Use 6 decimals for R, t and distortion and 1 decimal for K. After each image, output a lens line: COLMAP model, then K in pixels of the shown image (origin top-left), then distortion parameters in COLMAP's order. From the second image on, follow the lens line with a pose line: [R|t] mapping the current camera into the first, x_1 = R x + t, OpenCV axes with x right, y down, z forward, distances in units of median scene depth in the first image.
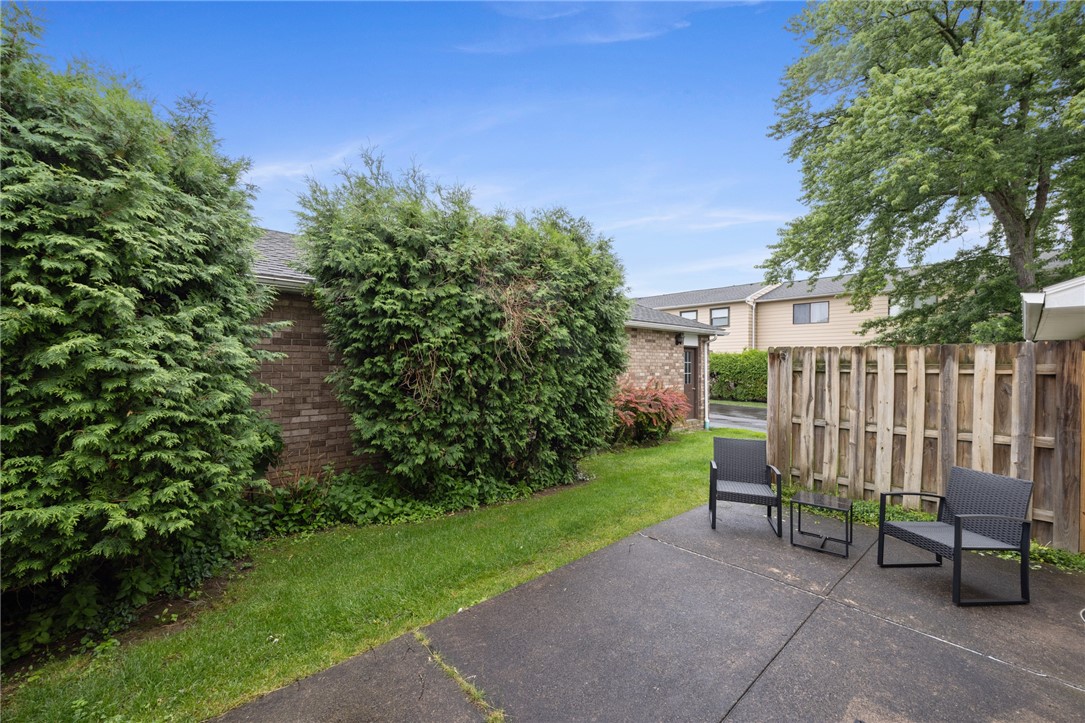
lens RADIAL K [[430.1, 0, 542.5], [0, 430.1, 363.8], [0, 0, 1]] dist [-0.006705, 0.001776]
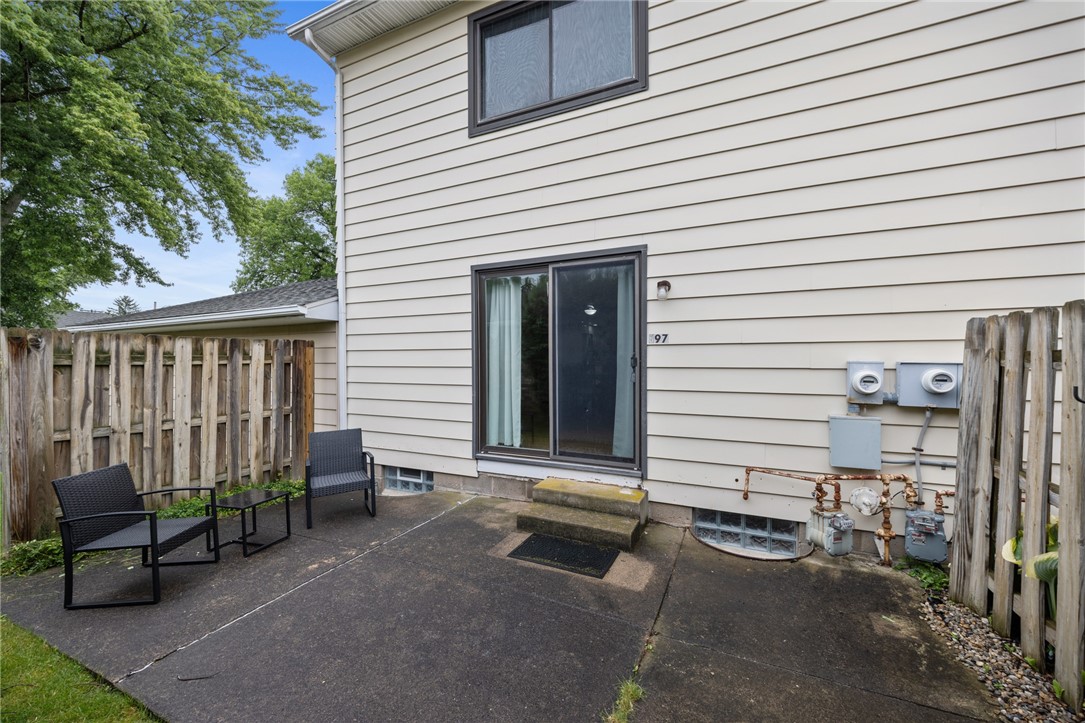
lens RADIAL K [[430.1, 0, 541.4], [0, 430.1, 361.4], [0, 0, 1]] dist [-0.006705, 0.001776]
pose [[-0.388183, -0.008573, 0.921542, -0.378493], [0.000661, 0.999954, 0.009581, 0.005137], [-0.921582, 0.004328, -0.388160, 0.620300]]
